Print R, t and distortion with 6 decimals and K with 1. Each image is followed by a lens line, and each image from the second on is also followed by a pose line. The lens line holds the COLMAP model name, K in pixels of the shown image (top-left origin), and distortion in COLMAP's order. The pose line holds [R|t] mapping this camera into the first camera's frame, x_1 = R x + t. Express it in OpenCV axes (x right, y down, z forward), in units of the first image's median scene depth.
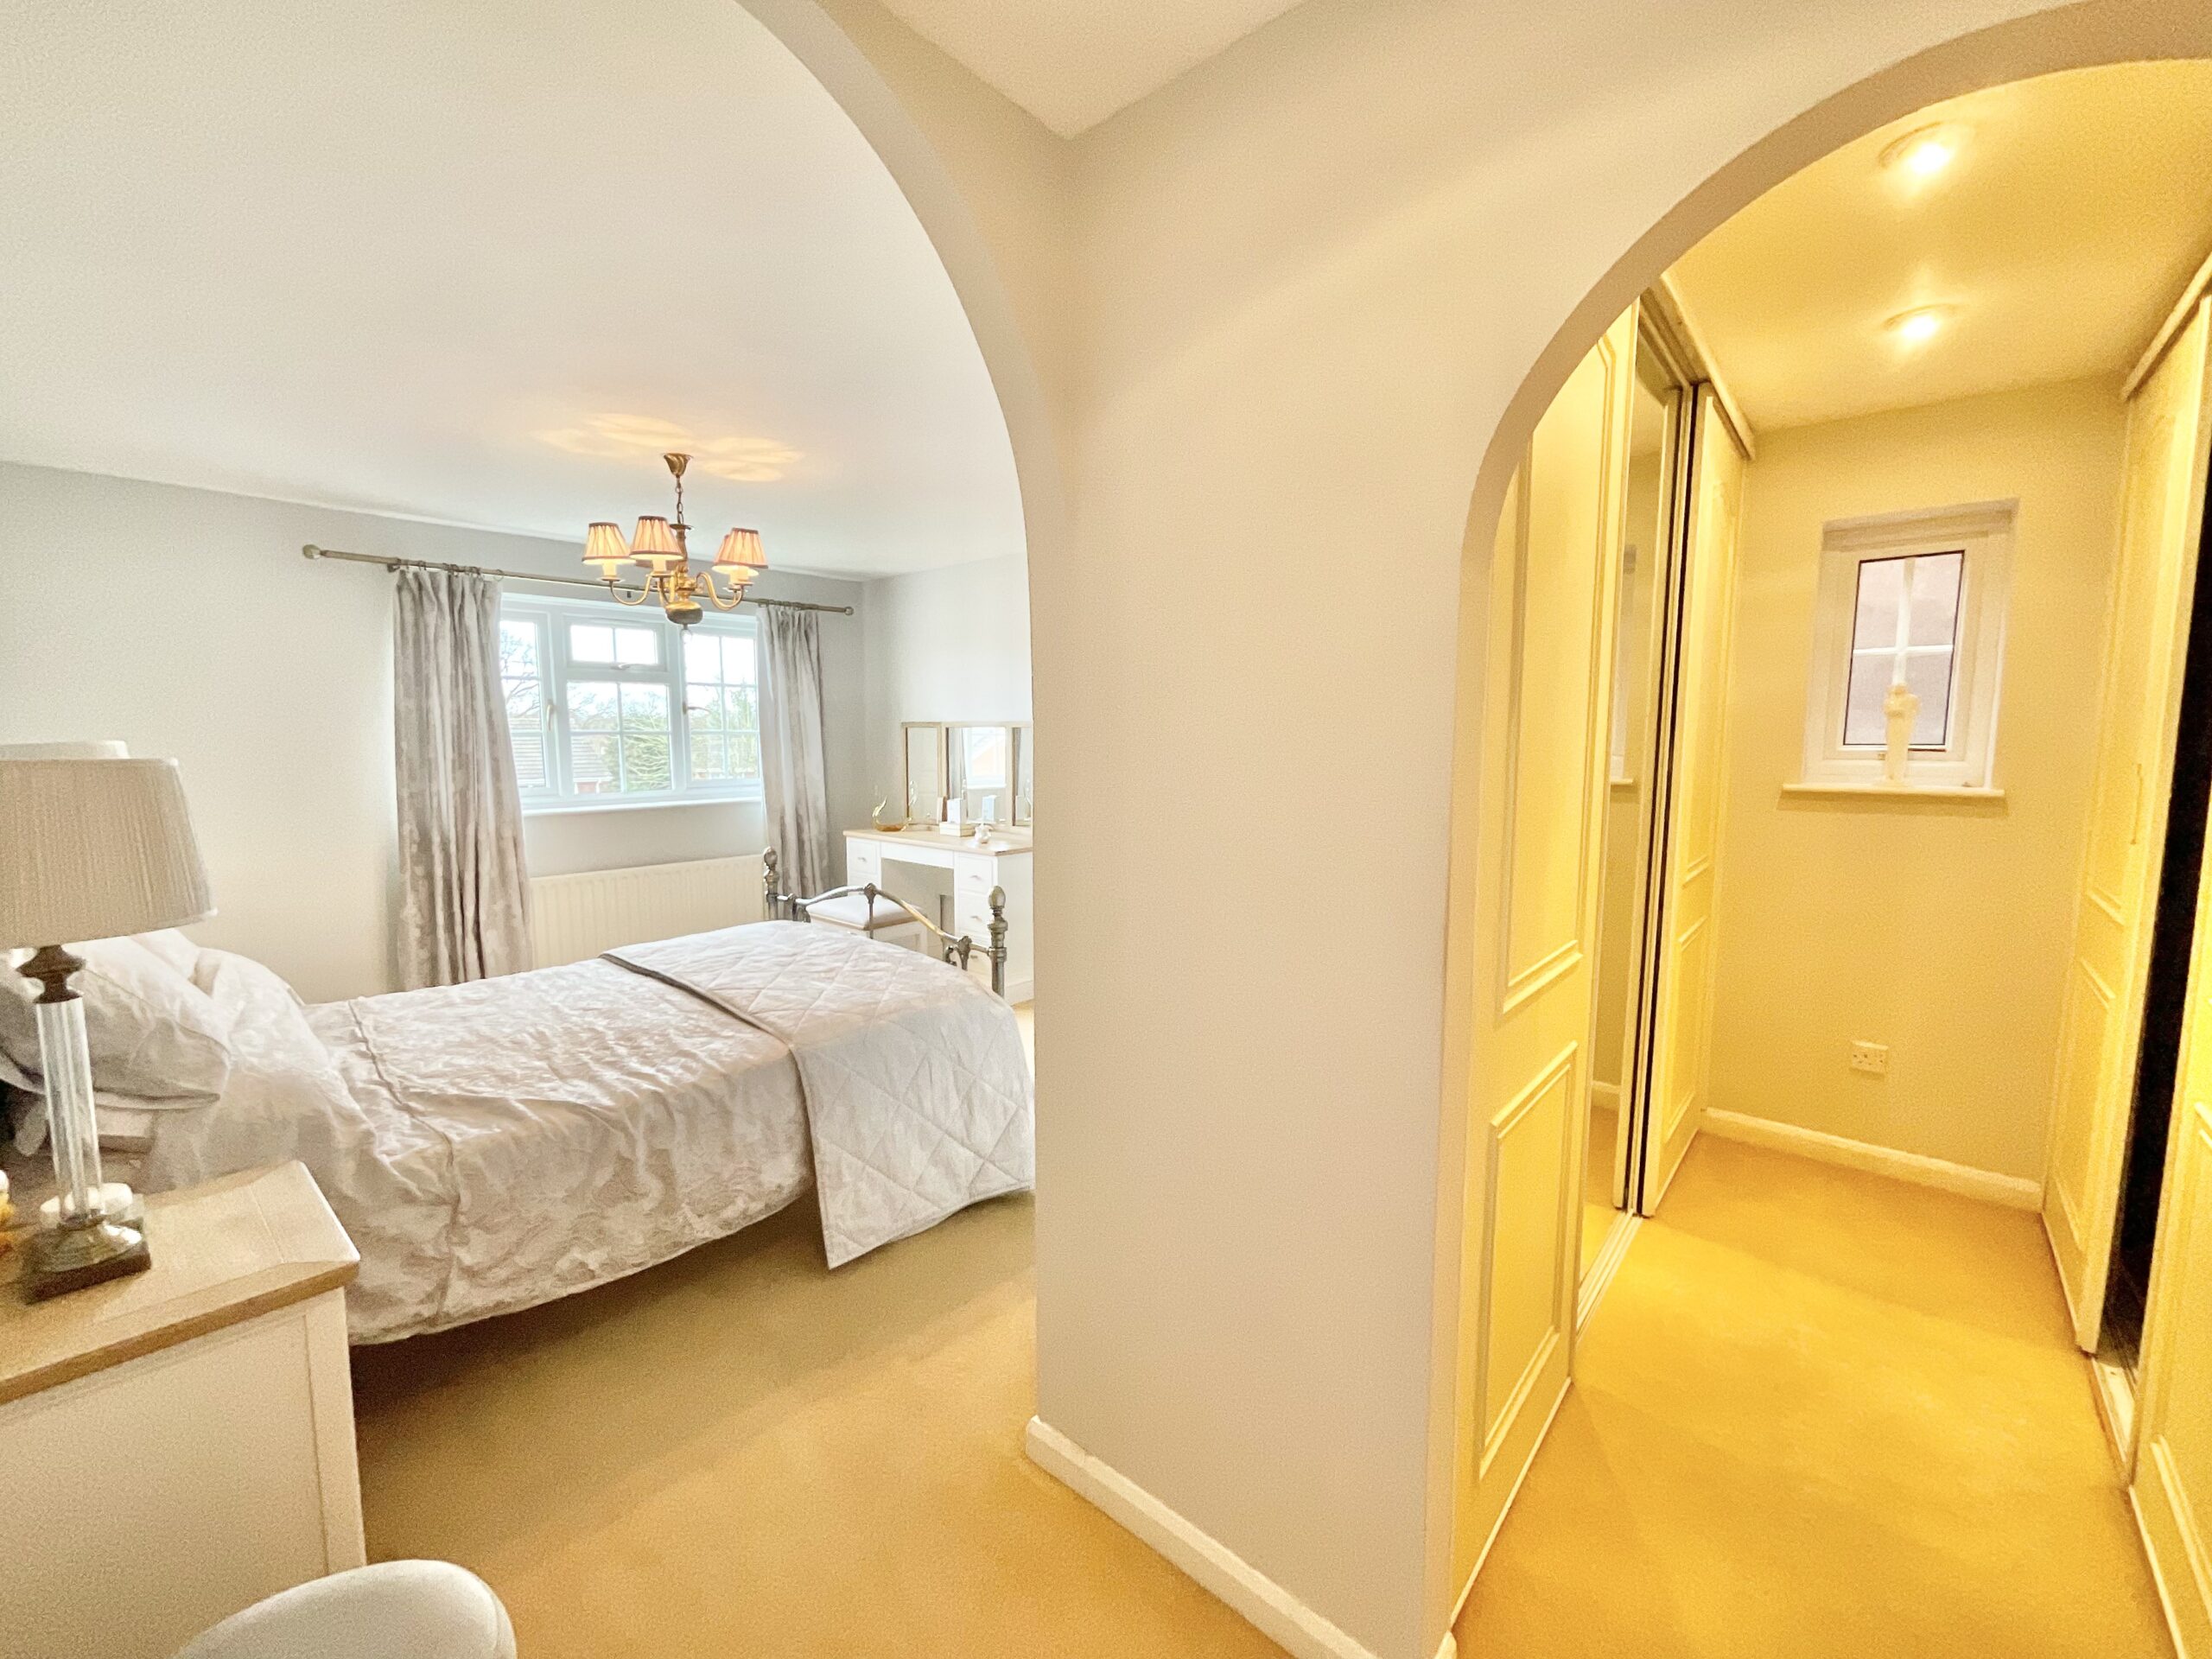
lens RADIAL K [[902.5, 0, 1103.0], [0, 902.5, 826.9], [0, 0, 1]] dist [-0.000158, 0.000510]
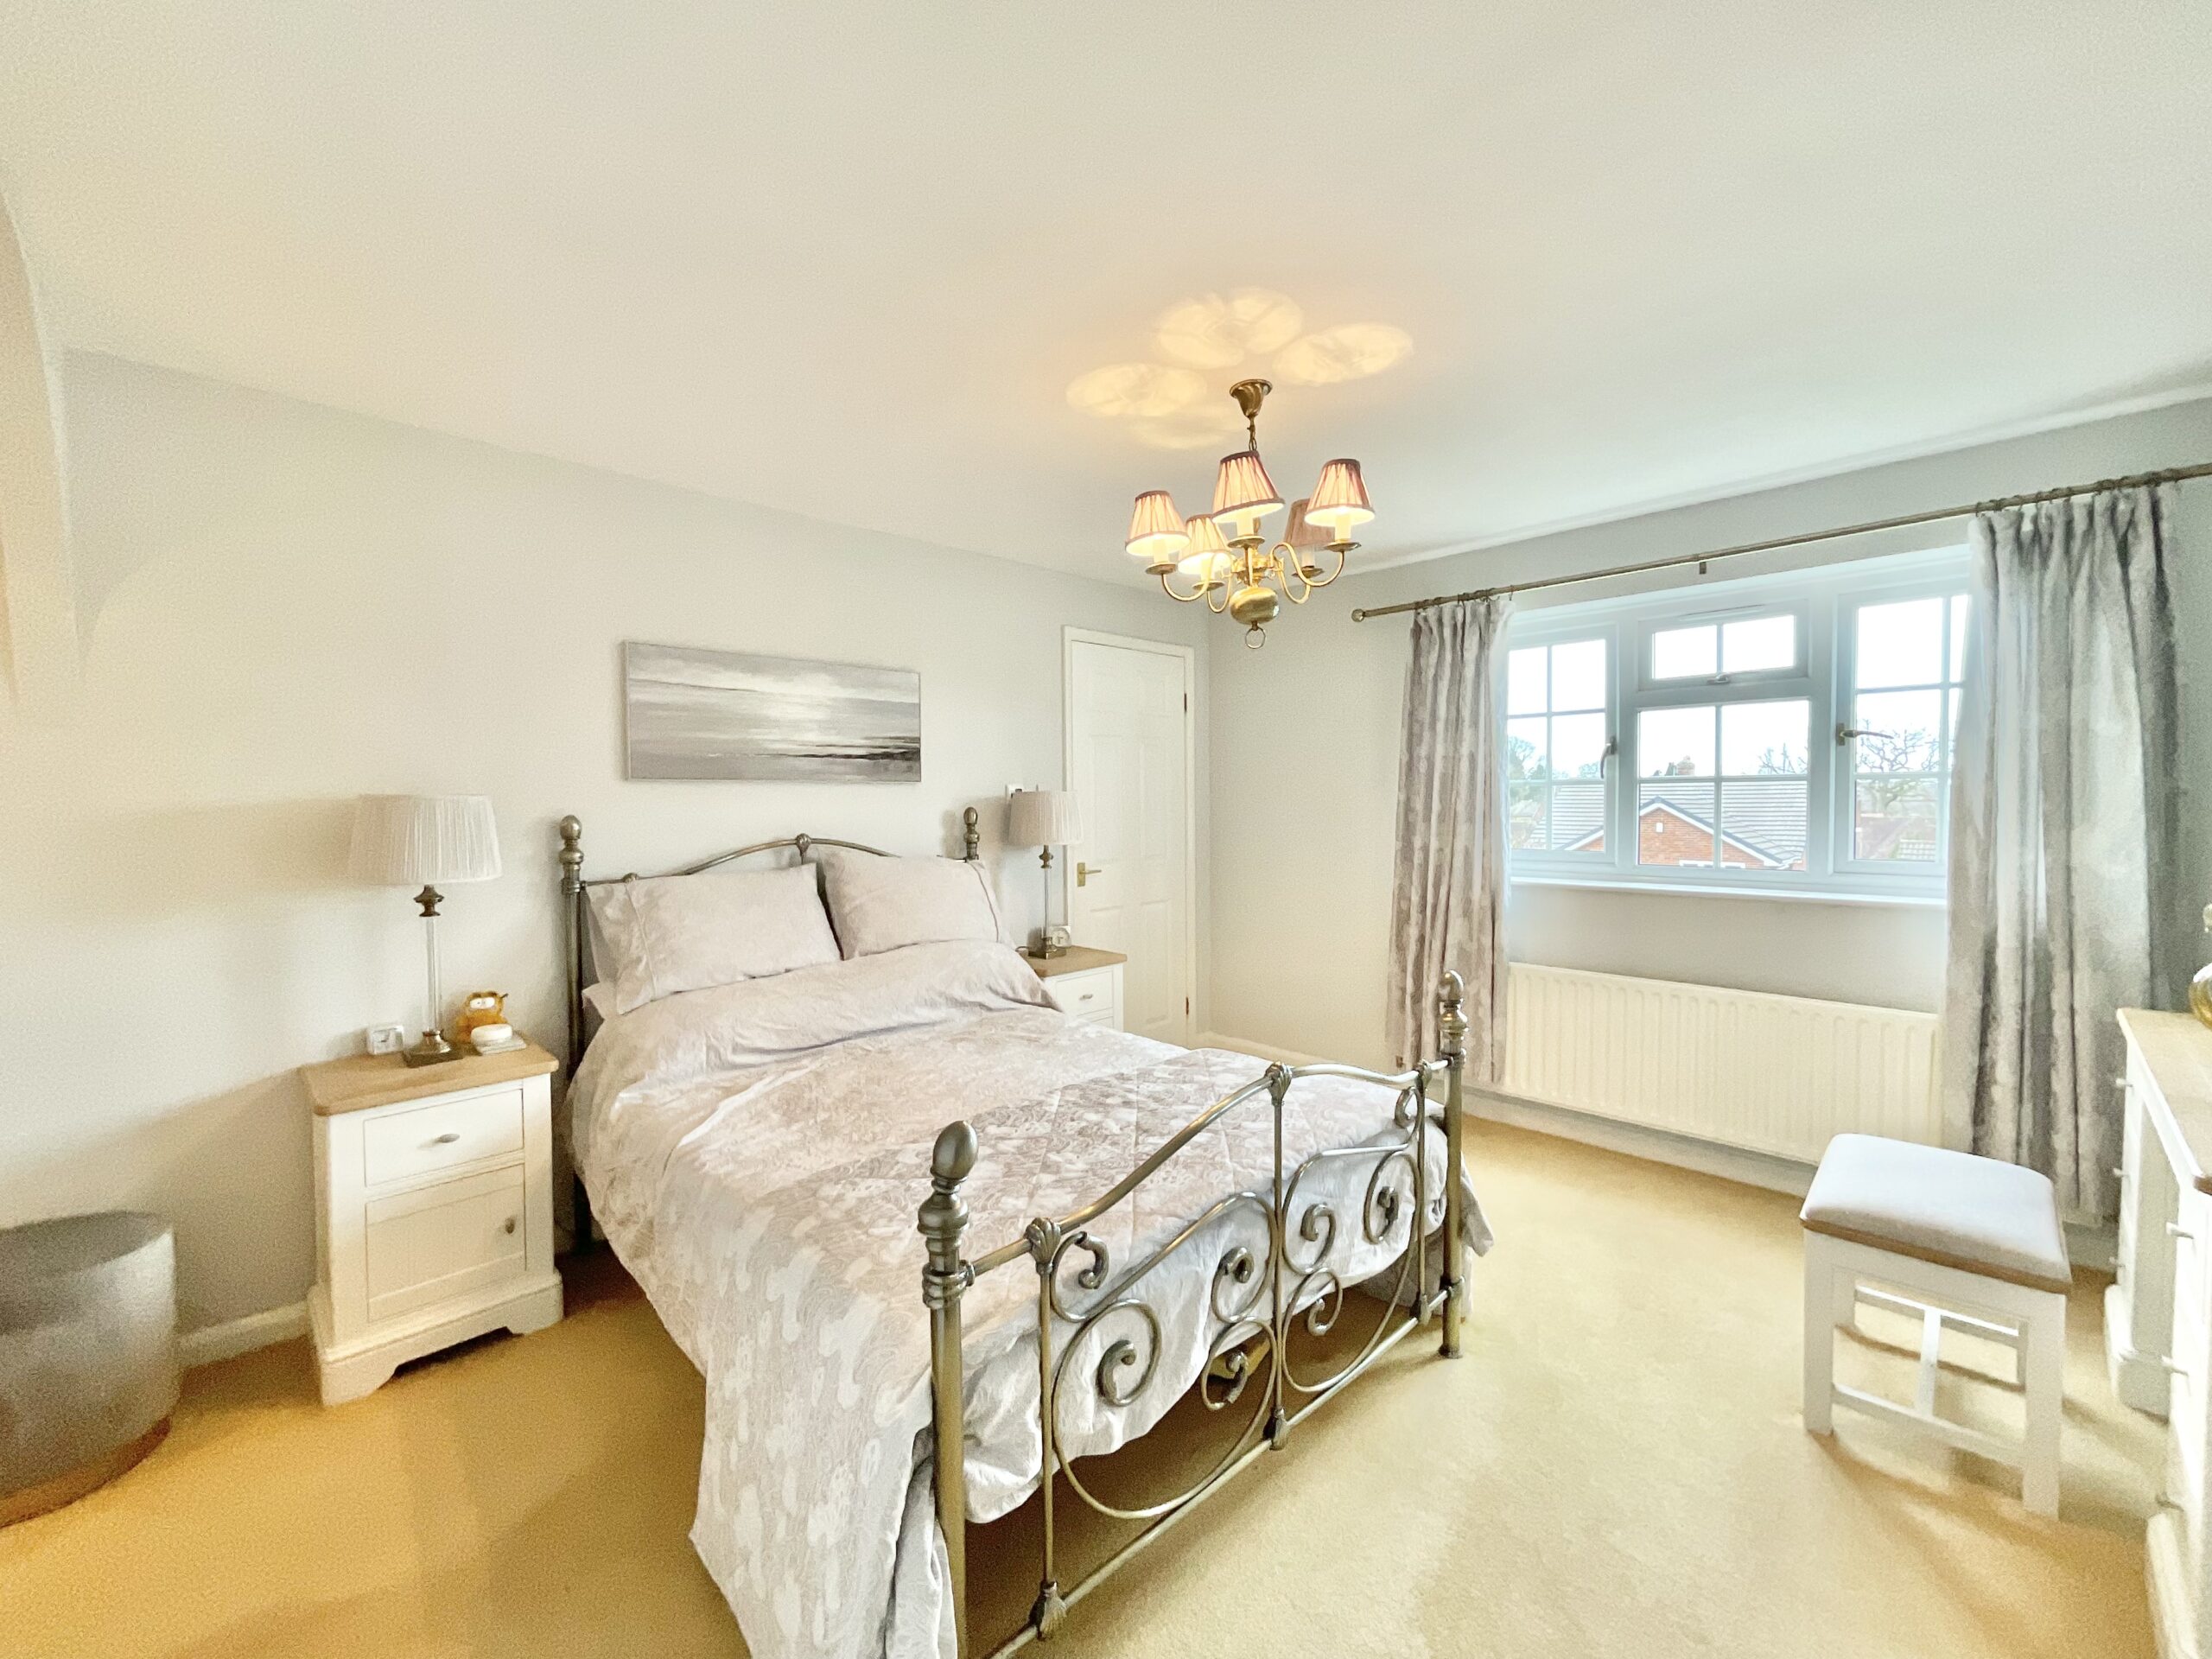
lens RADIAL K [[902.5, 0, 1103.0], [0, 902.5, 826.9], [0, 0, 1]] dist [-0.000158, 0.000510]
pose [[-0.070762, 0.026367, -0.997145, 0.184889], [-0.096251, 0.994805, 0.033136, -0.054893], [0.992839, 0.098321, -0.067857, 0.685731]]
